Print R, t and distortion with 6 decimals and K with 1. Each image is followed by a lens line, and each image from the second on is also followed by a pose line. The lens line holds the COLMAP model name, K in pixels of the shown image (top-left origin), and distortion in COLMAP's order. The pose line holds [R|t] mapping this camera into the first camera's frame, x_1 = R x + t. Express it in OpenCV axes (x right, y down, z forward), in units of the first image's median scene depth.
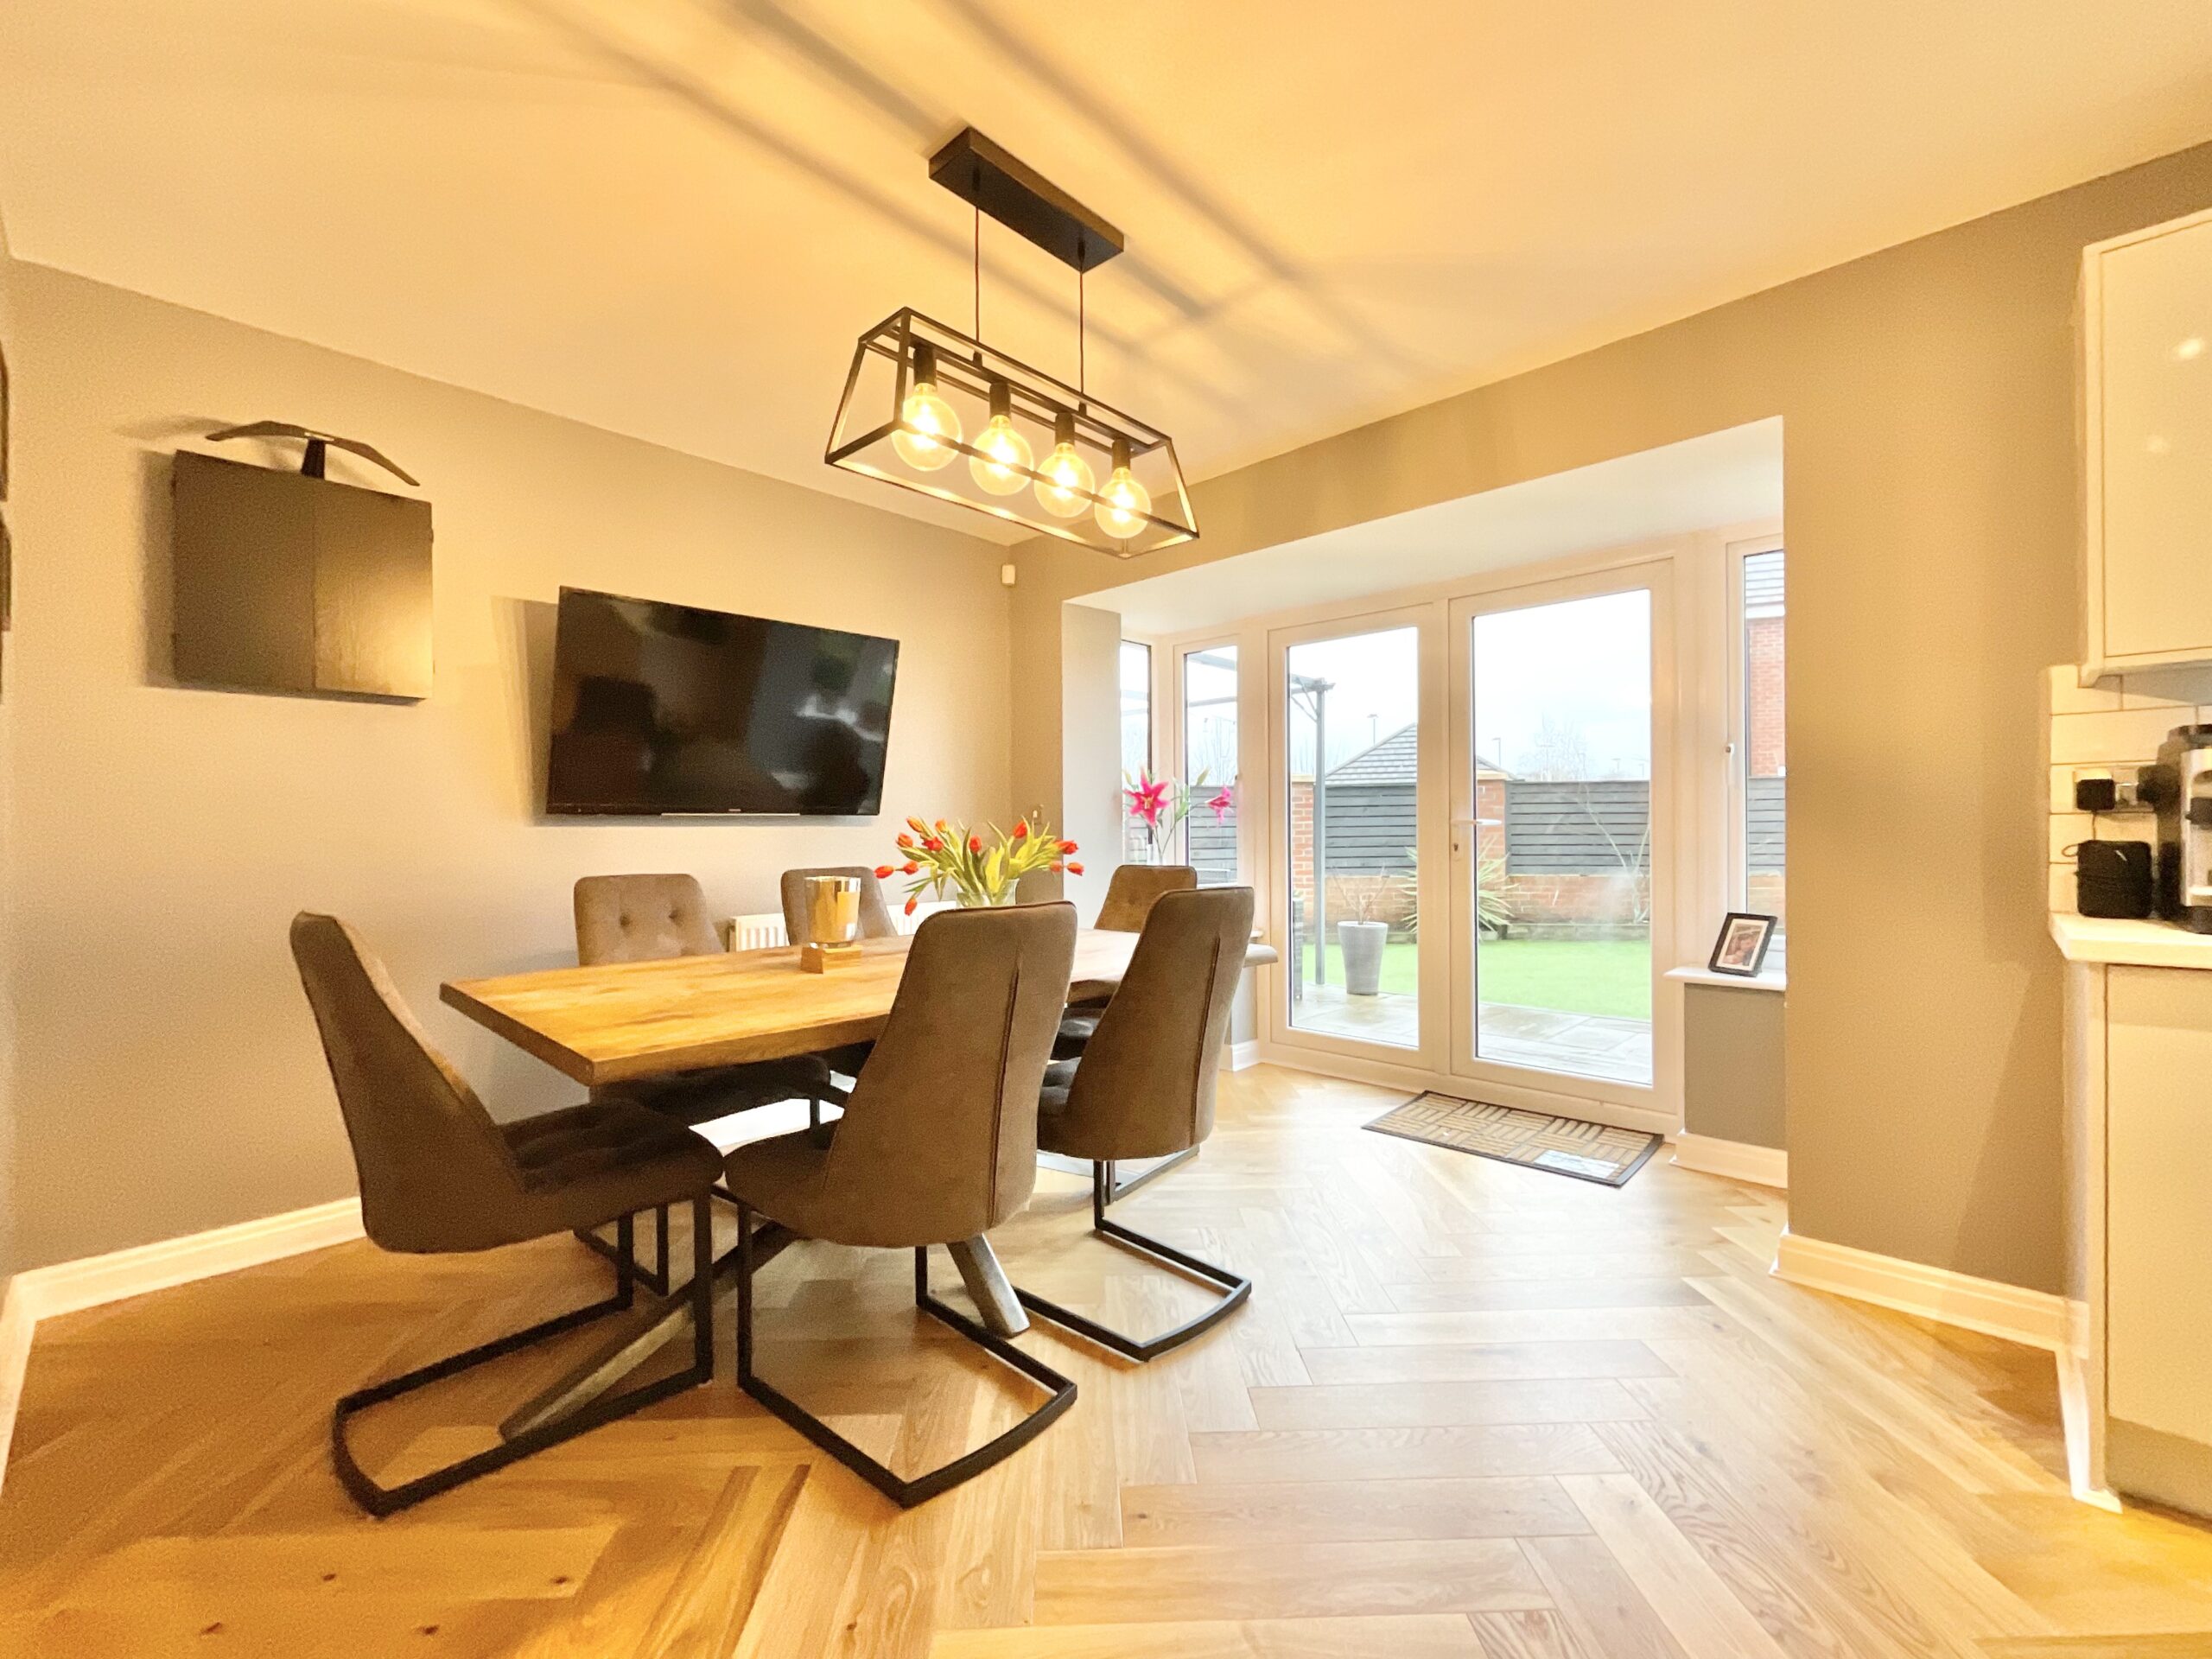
lens RADIAL K [[920.5, 0, 1106.2], [0, 920.5, 833.5], [0, 0, 1]] dist [-0.001196, -0.000255]
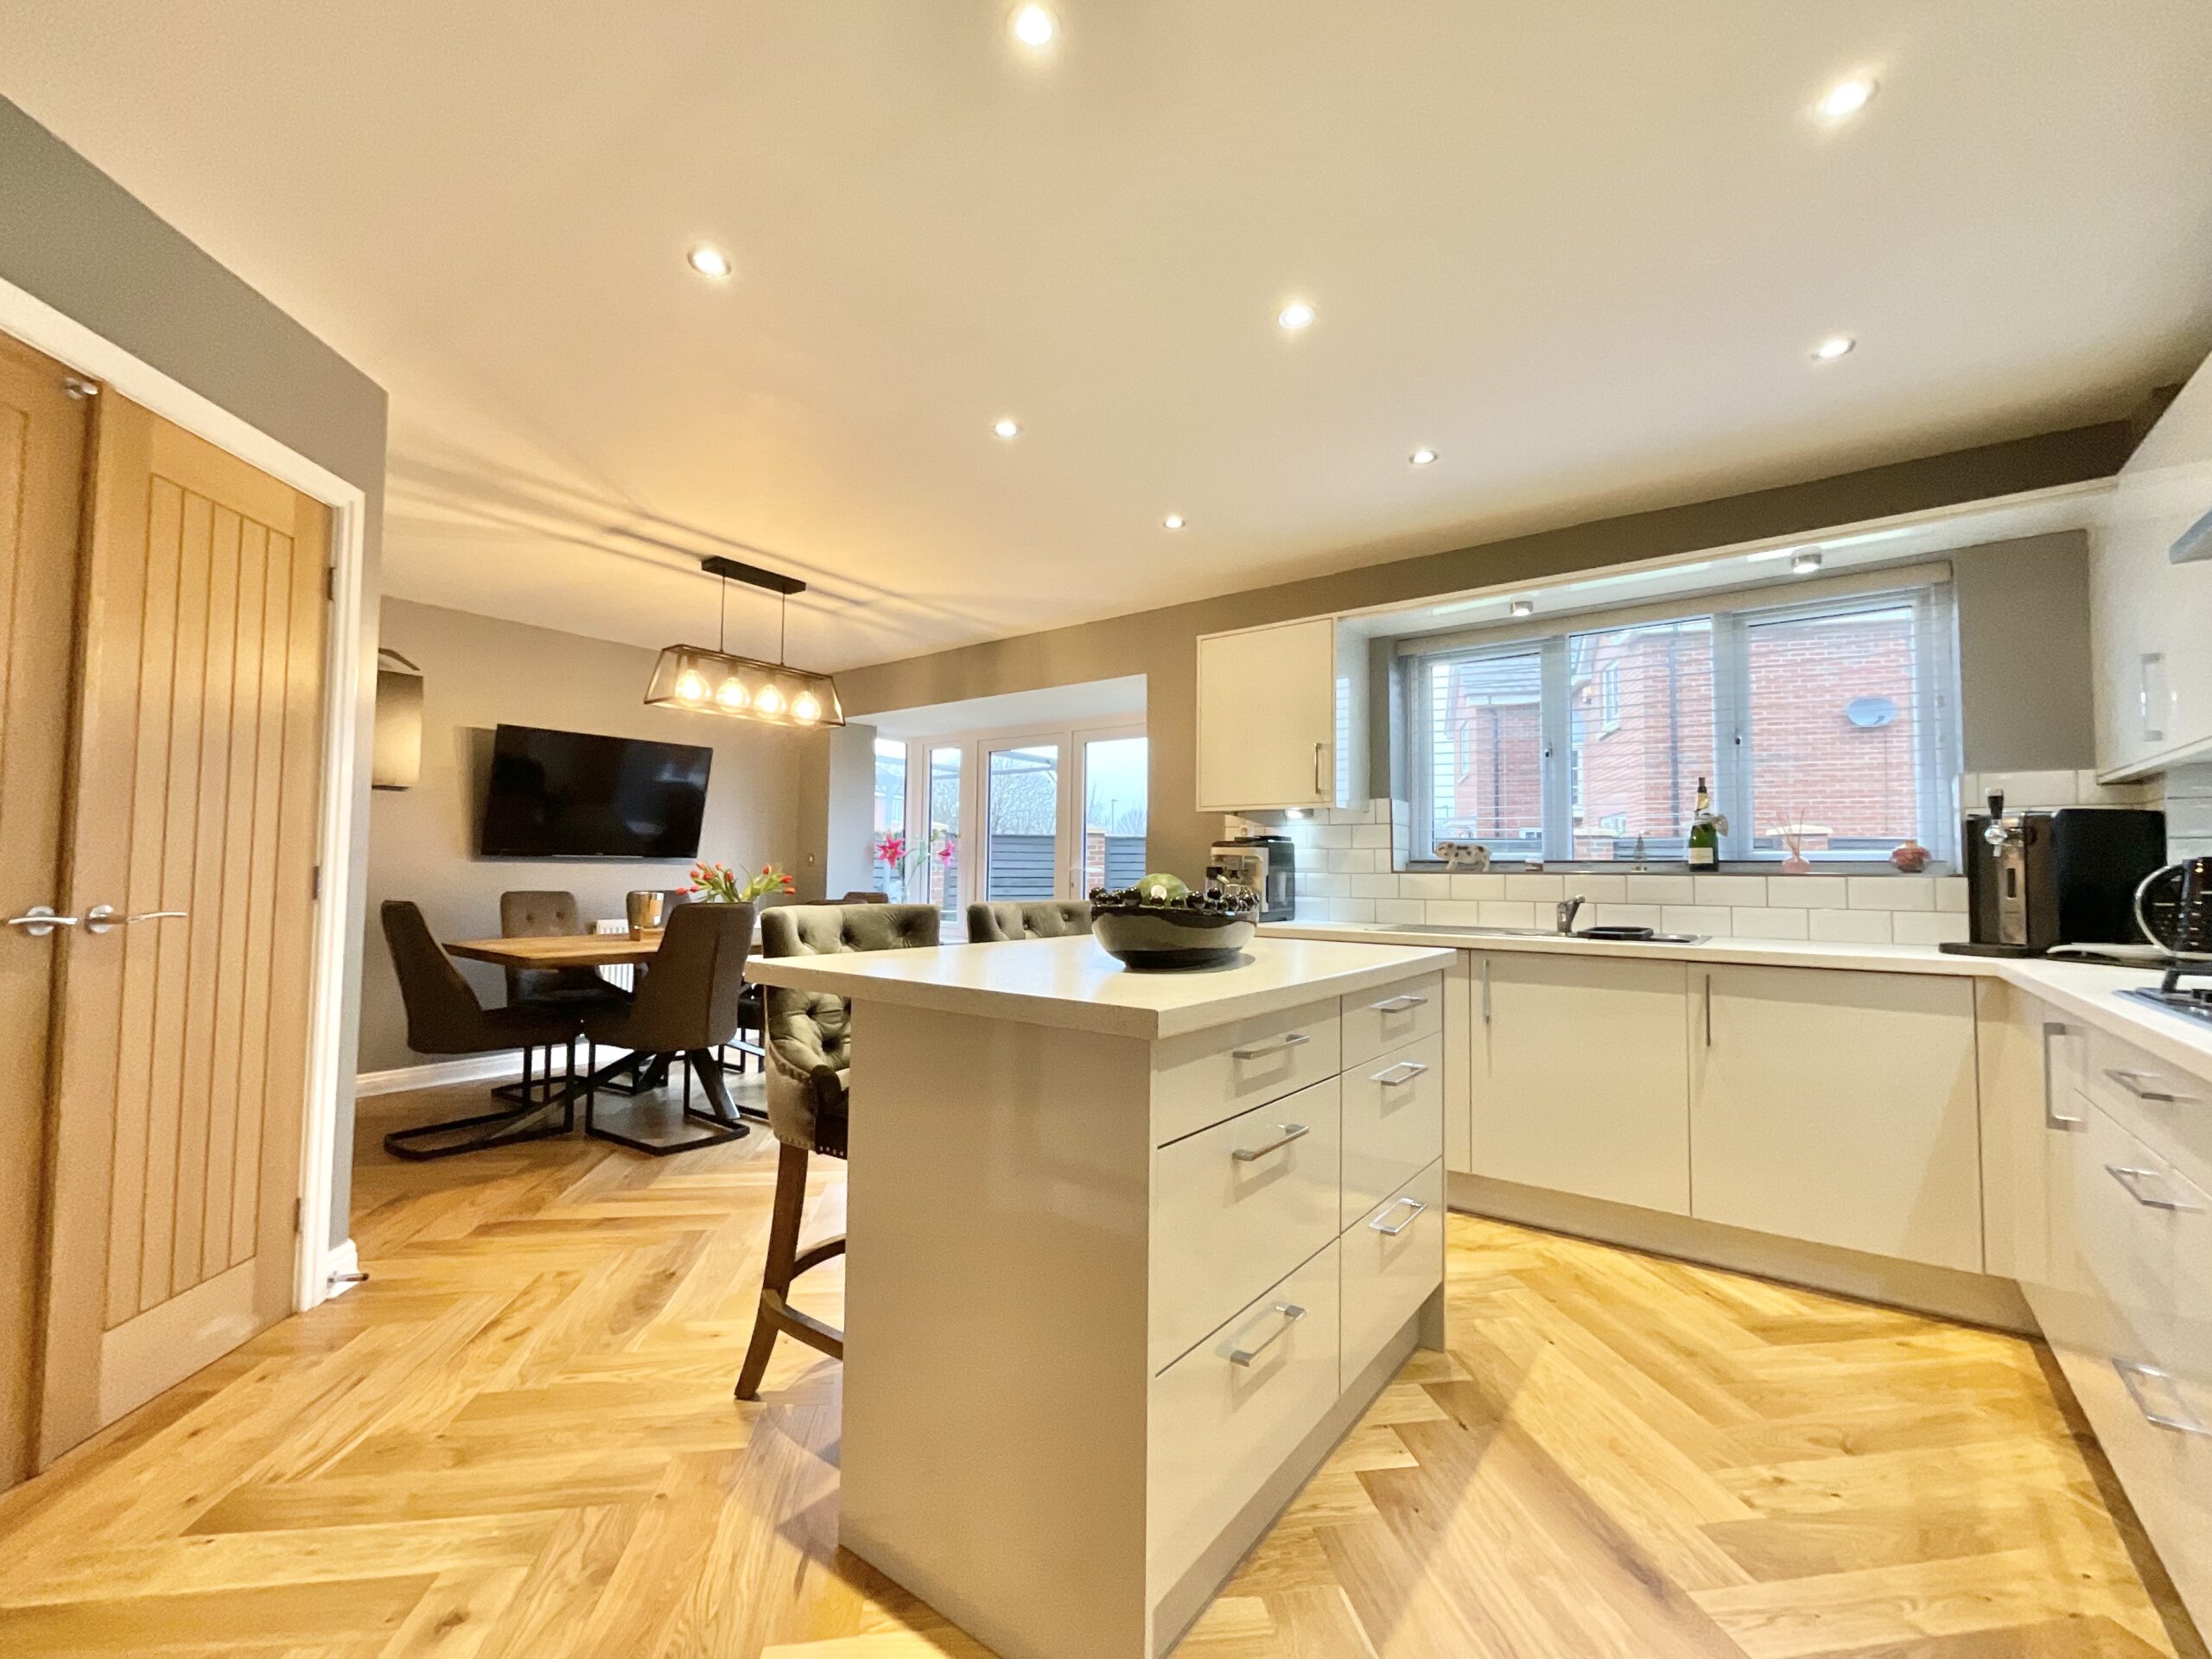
lens RADIAL K [[920.5, 0, 1106.2], [0, 920.5, 833.5], [0, 0, 1]] dist [-0.001196, -0.000255]
pose [[0.993903, 0.023961, 0.107620, 0.471732], [-0.019649, 0.998968, -0.040951, -0.017749], [-0.108490, 0.038587, 0.993348, -1.088139]]
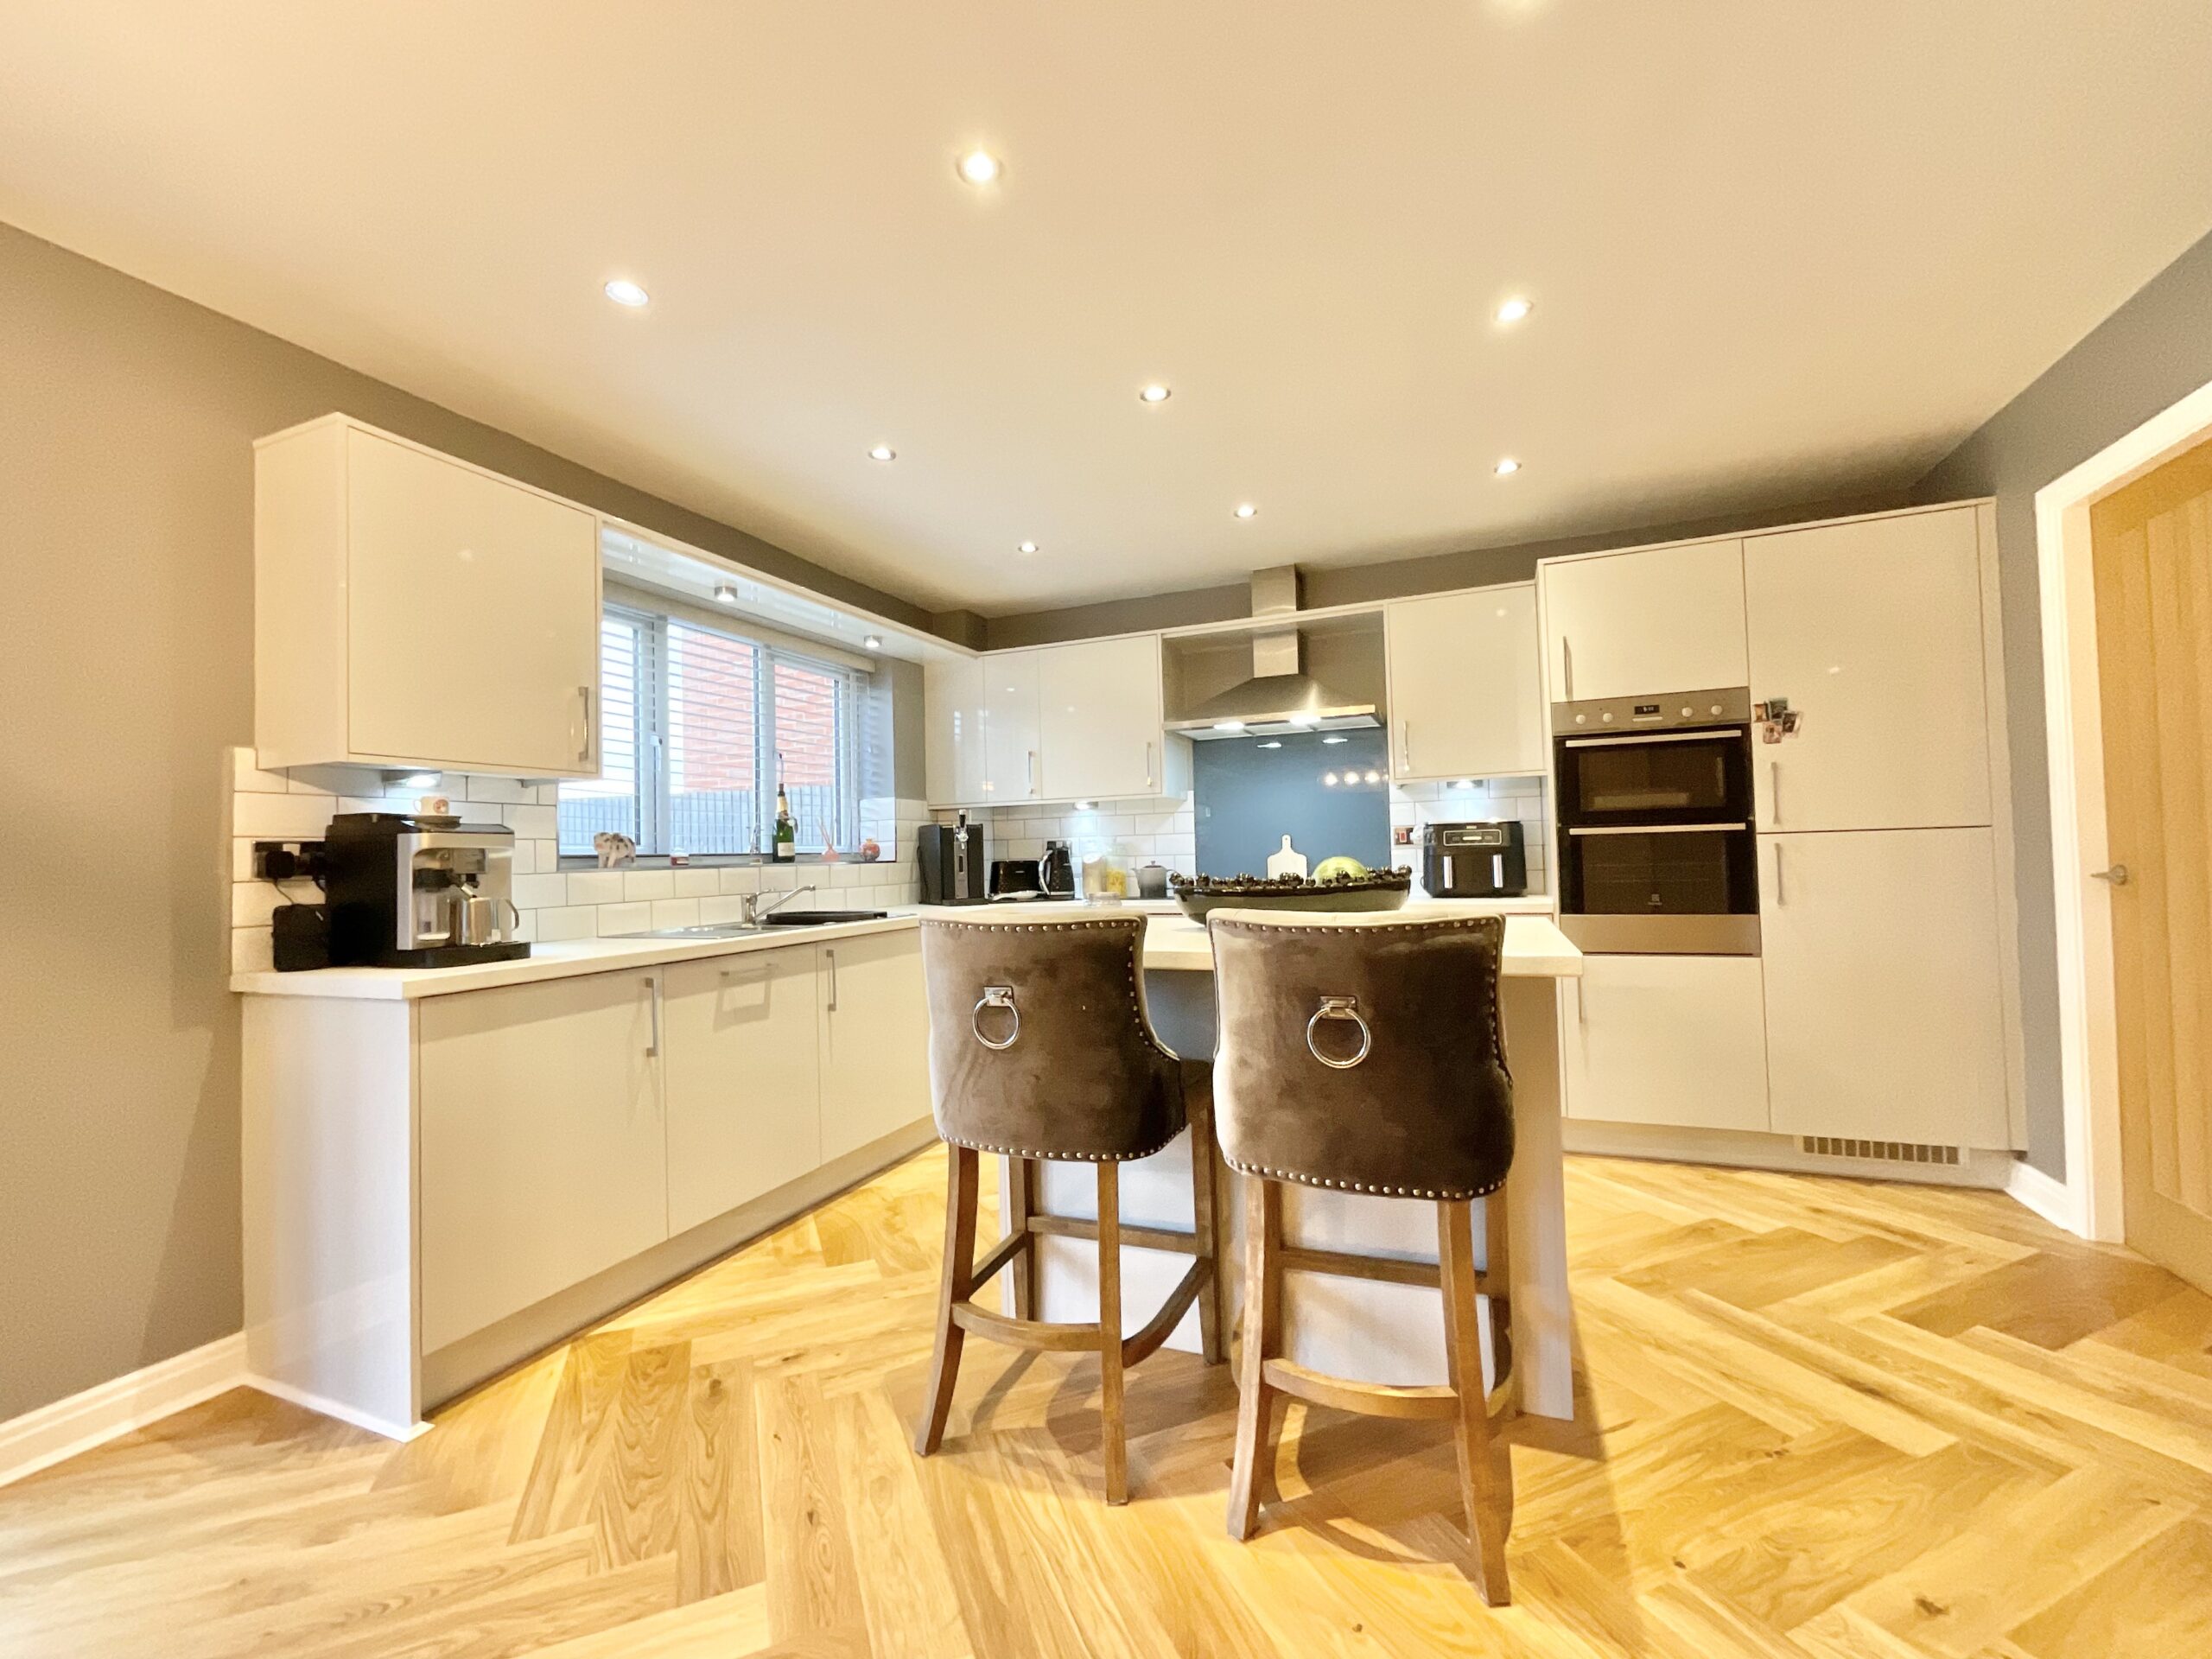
lens RADIAL K [[920.5, 0, 1106.2], [0, 920.5, 833.5], [0, 0, 1]] dist [-0.001196, -0.000255]
pose [[-0.346023, 0.041755, 0.937297, -0.341739], [0.026148, 0.999050, -0.034853, -0.014058], [-0.937862, 0.012449, -0.346786, 0.410196]]
